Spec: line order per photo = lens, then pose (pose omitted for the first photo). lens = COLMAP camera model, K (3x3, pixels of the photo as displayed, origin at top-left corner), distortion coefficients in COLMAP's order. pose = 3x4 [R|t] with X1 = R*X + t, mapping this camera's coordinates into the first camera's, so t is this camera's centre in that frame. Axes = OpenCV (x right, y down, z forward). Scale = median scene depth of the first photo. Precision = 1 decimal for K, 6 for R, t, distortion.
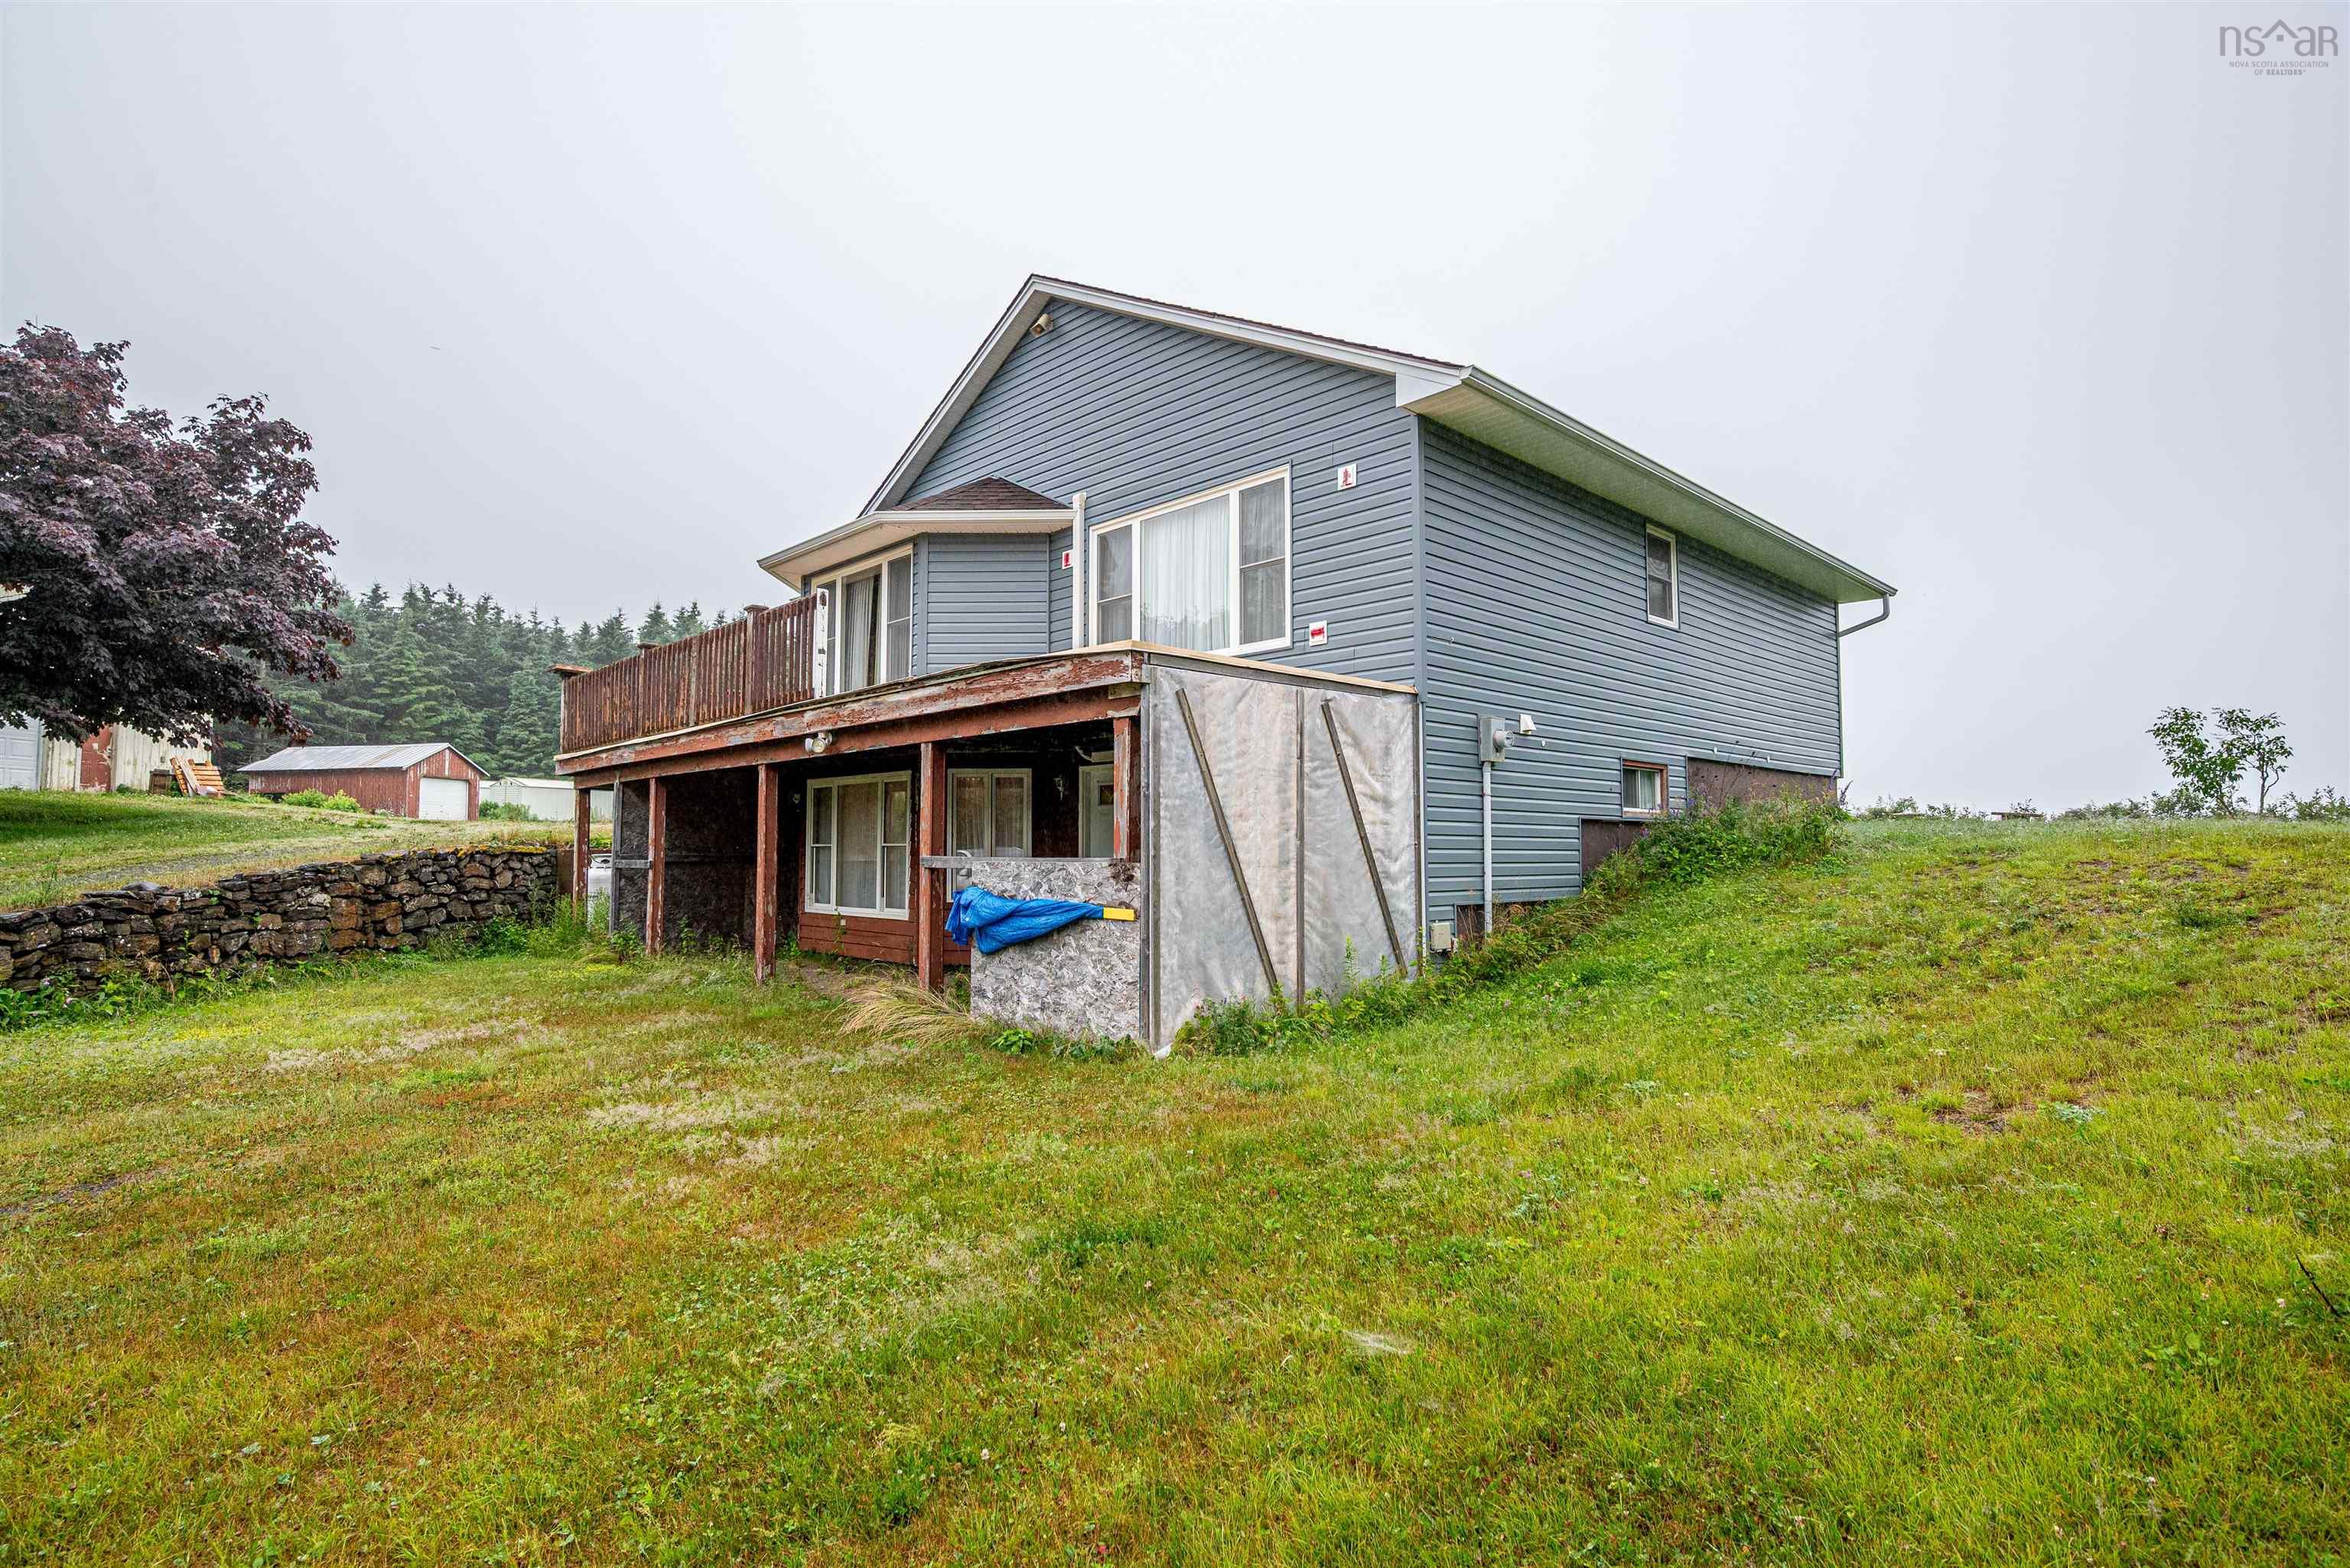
lens RADIAL K [[1180.8, 0, 1175.0], [0, 1180.8, 784.0], [0, 0, 1]] dist [0.003341, 0.000370]
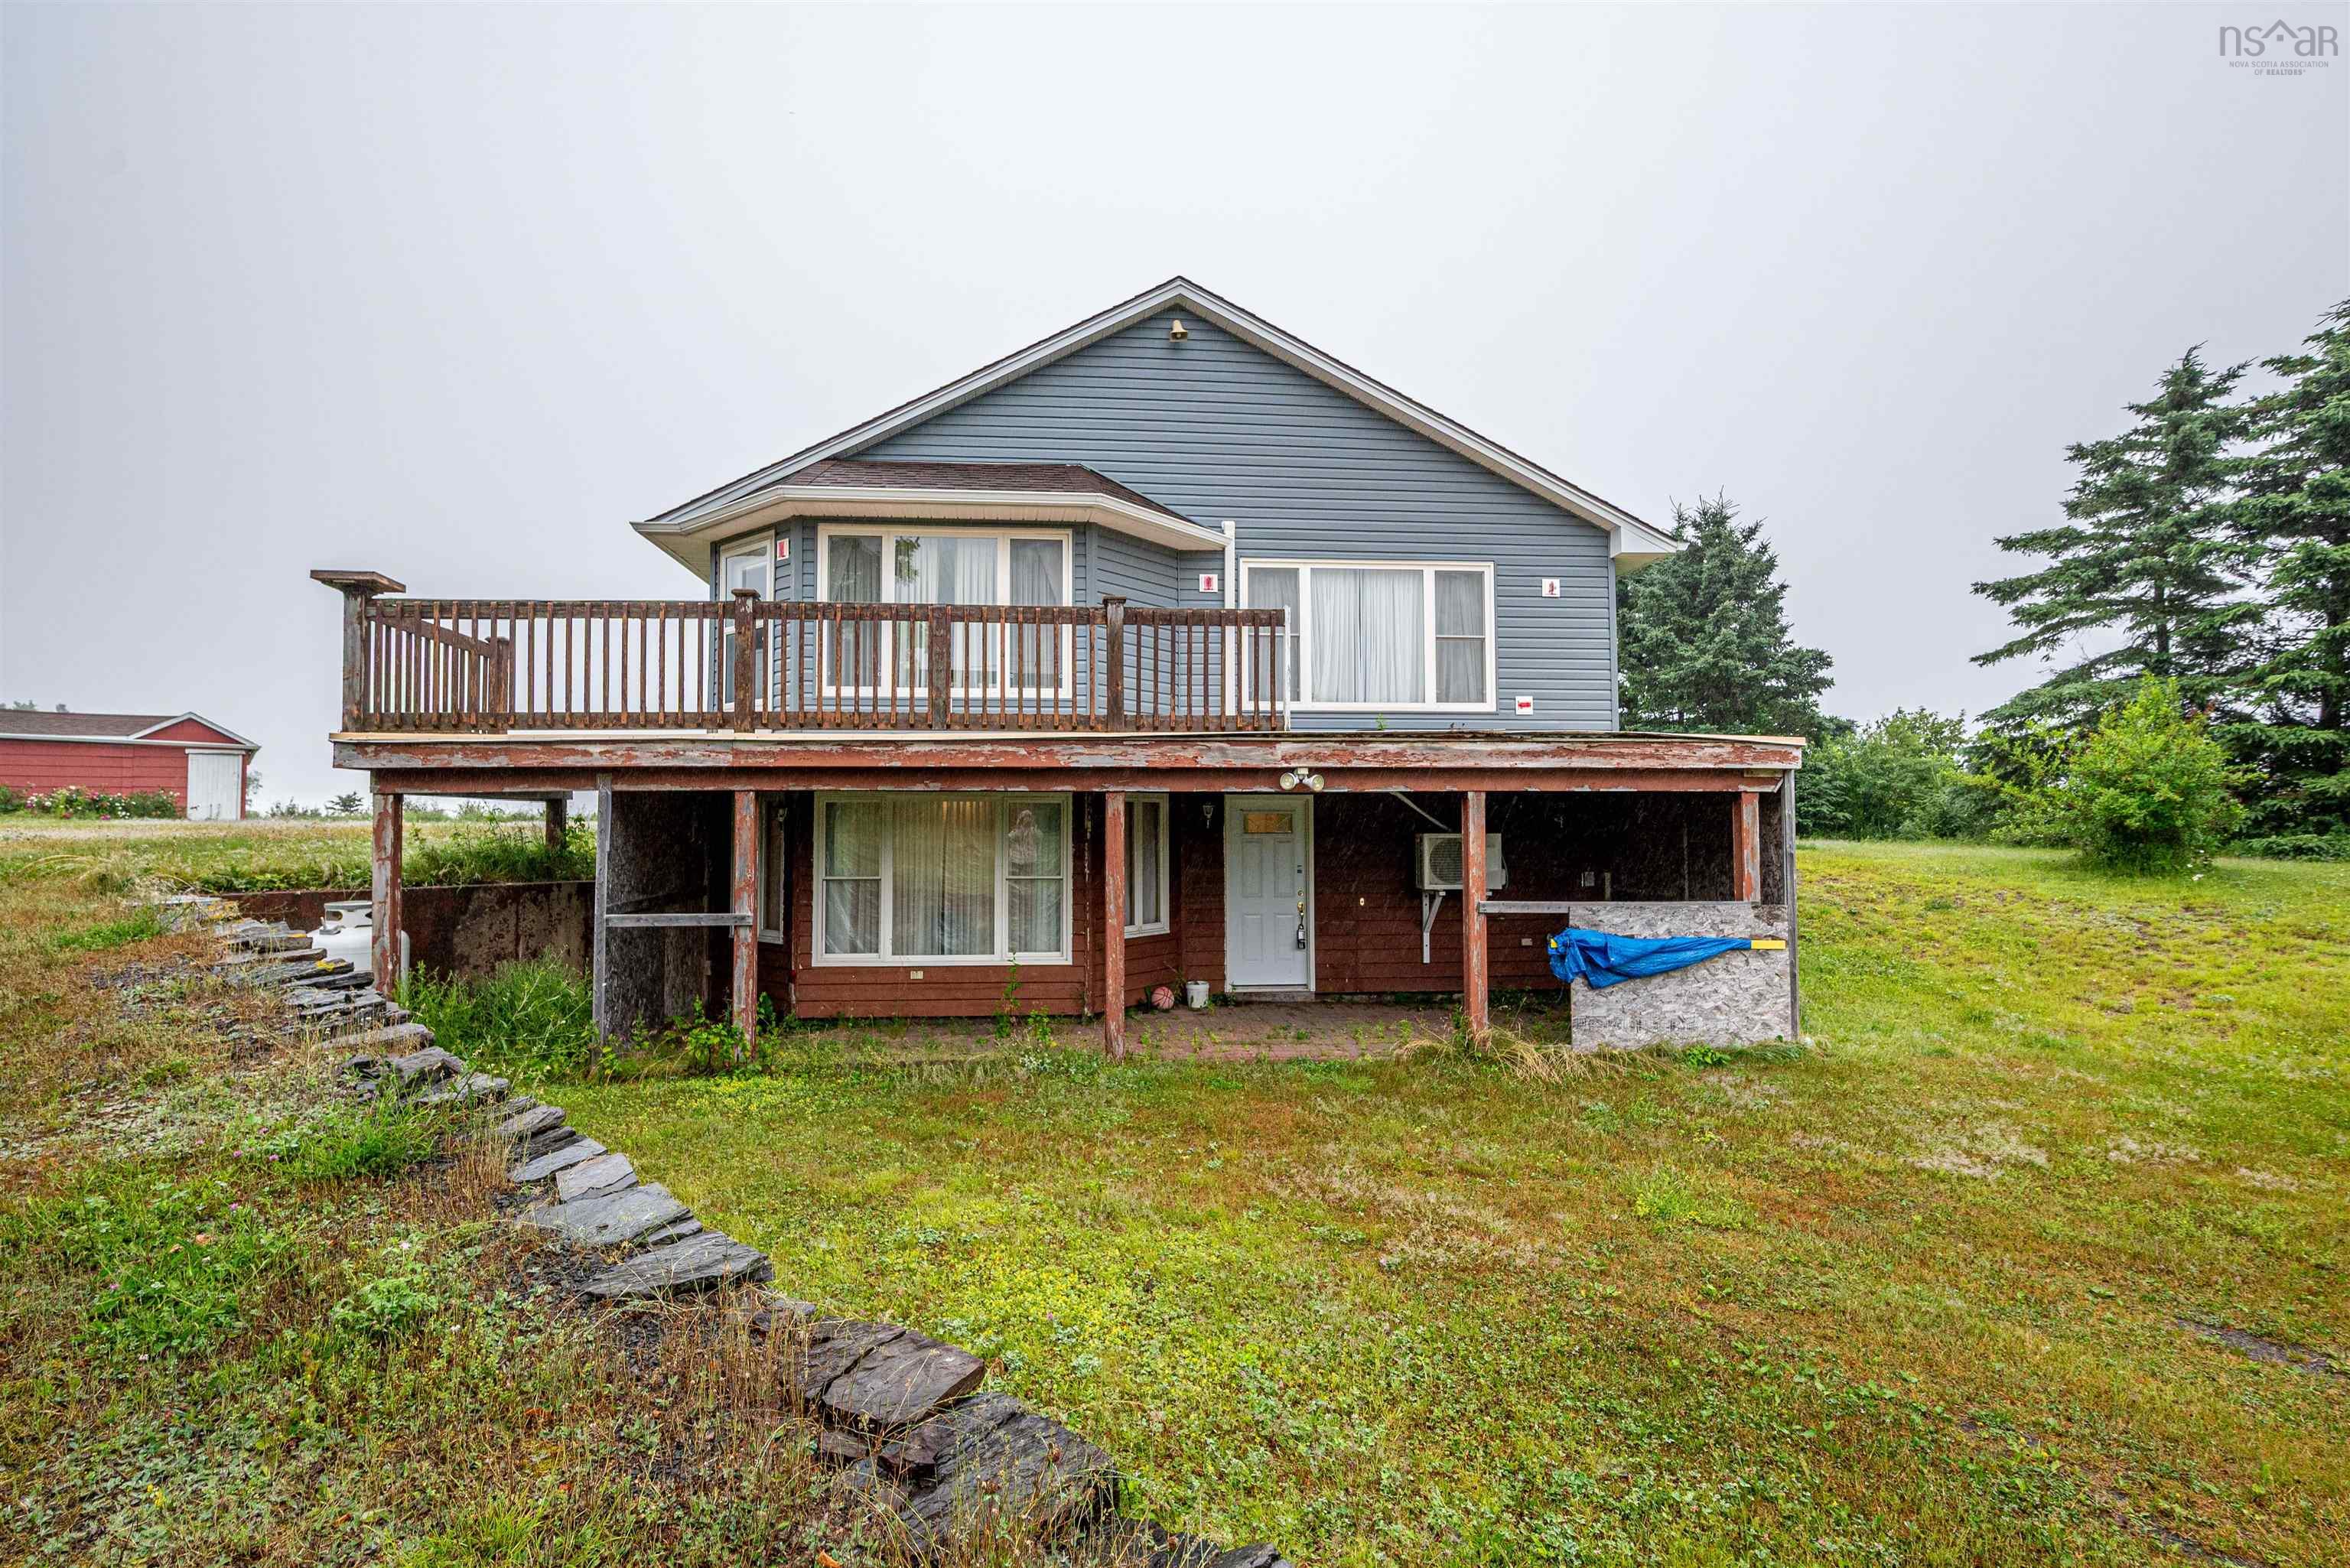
lens RADIAL K [[1090.0, 0, 1175.0], [0, 1090.0, 784.0], [0, 0, 1]] dist [-0.001263, -0.000071]
pose [[0.626439, 0.027497, 0.778986, -1.031788], [-0.046257, 0.998928, 0.001938, -0.028821], [-0.778097, -0.037247, 0.627039, 0.561868]]
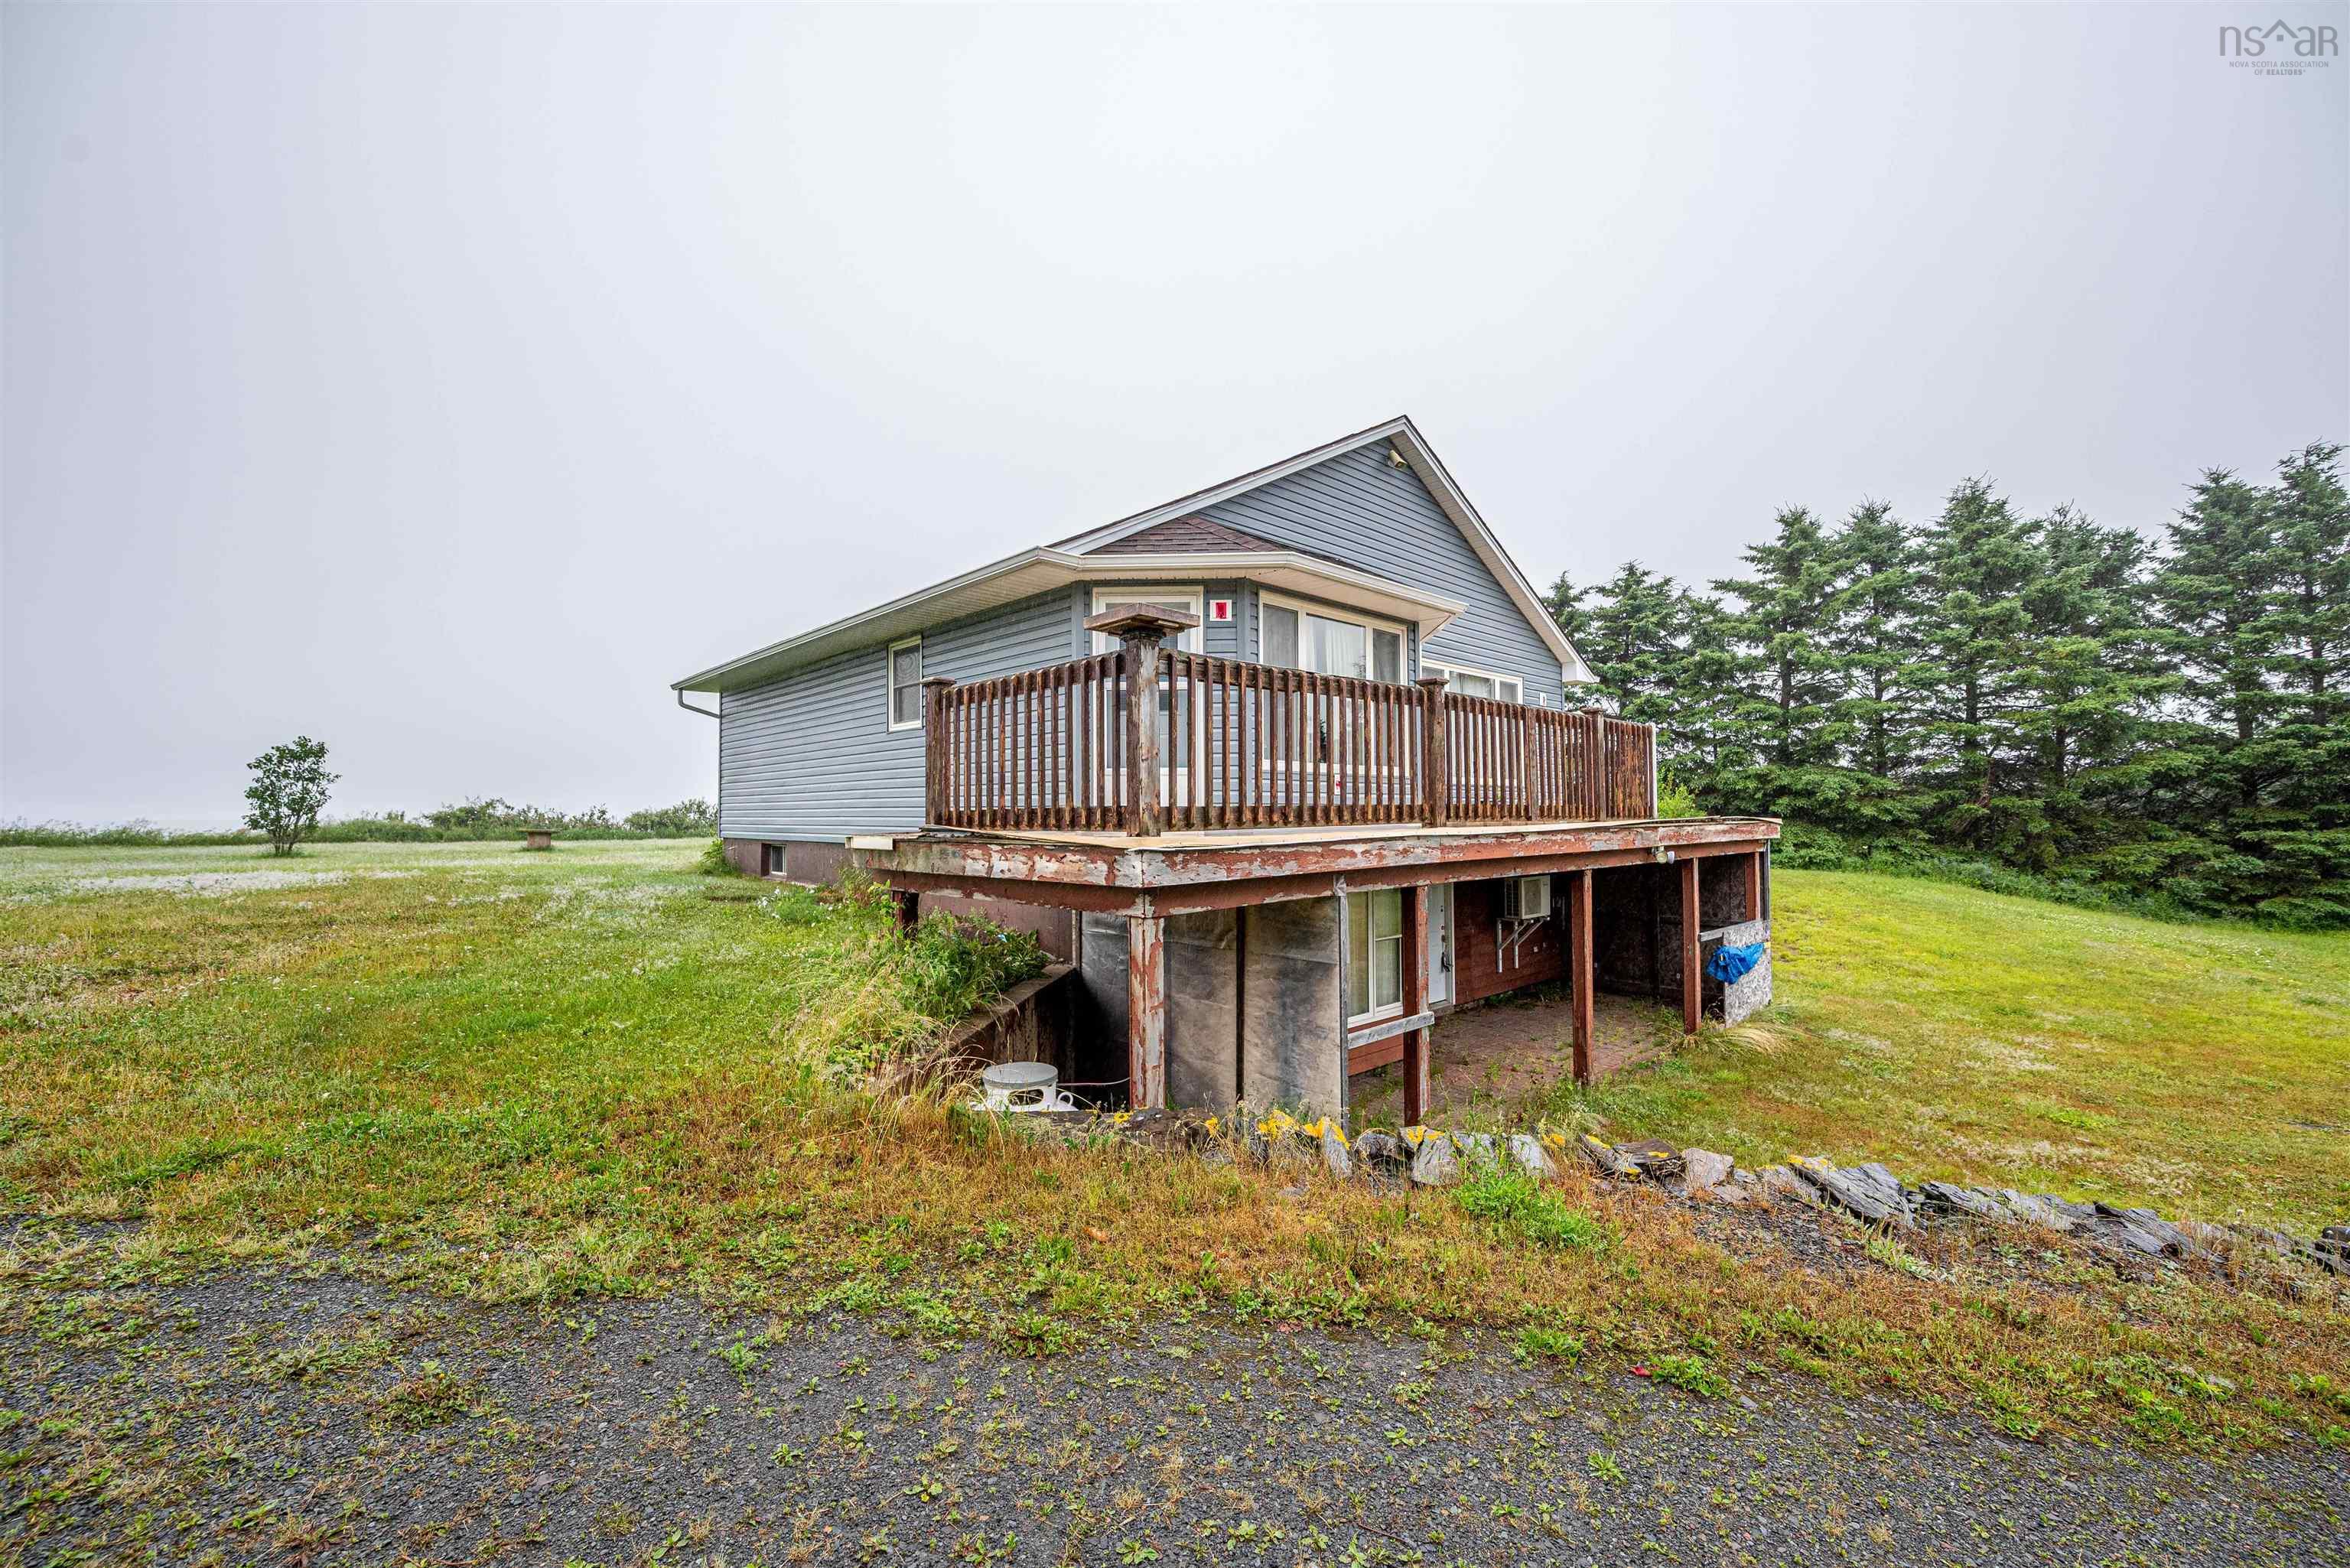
lens RADIAL K [[904.8, 0, 1175.0], [0, 904.8, 784.0], [0, 0, 1]] dist [0.000383, 0.000005]
pose [[0.008084, 0.031402, 0.999474, -1.259806], [-0.058717, 0.997797, -0.030875, -0.050056], [-0.998242, -0.058437, 0.009910, 1.515535]]
